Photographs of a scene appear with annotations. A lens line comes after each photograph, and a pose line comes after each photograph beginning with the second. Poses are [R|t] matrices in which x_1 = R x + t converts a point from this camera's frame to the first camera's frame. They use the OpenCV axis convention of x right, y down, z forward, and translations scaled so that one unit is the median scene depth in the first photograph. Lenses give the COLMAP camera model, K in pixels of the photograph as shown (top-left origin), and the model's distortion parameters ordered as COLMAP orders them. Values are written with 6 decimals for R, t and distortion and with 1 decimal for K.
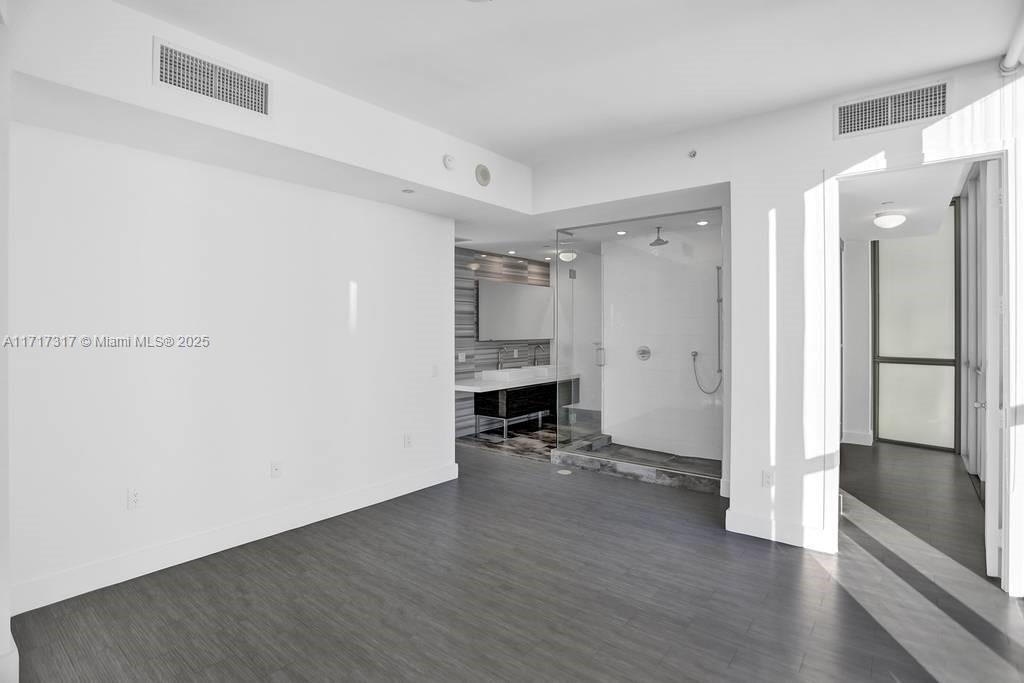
lens RADIAL K [[512.1, 0, 507.5], [0, 512.1, 325.4], [0, 0, 1]] dist [-0.025729, 0.008745]
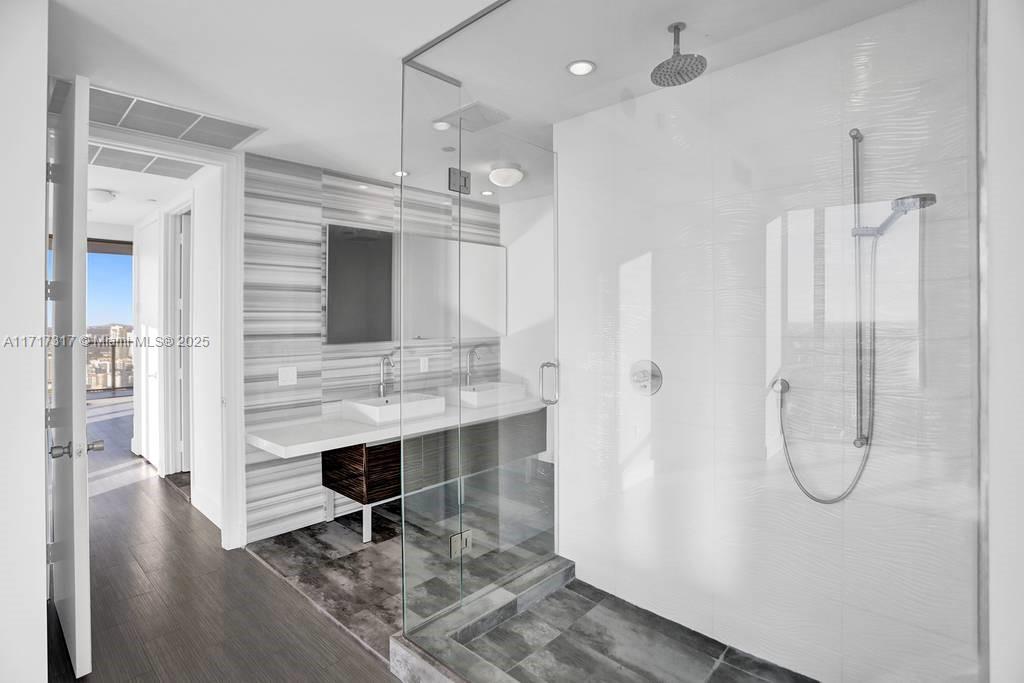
lens RADIAL K [[512.1, 0, 502.7], [0, 512.1, 316.7], [0, 0, 1]] dist [-0.025729, 0.008745]
pose [[0.995849, -0.003826, -0.090938, 0.164261], [0.003763, 0.999993, -0.000873, 0.004492], [0.090941, 0.000527, 0.995856, 0.504699]]
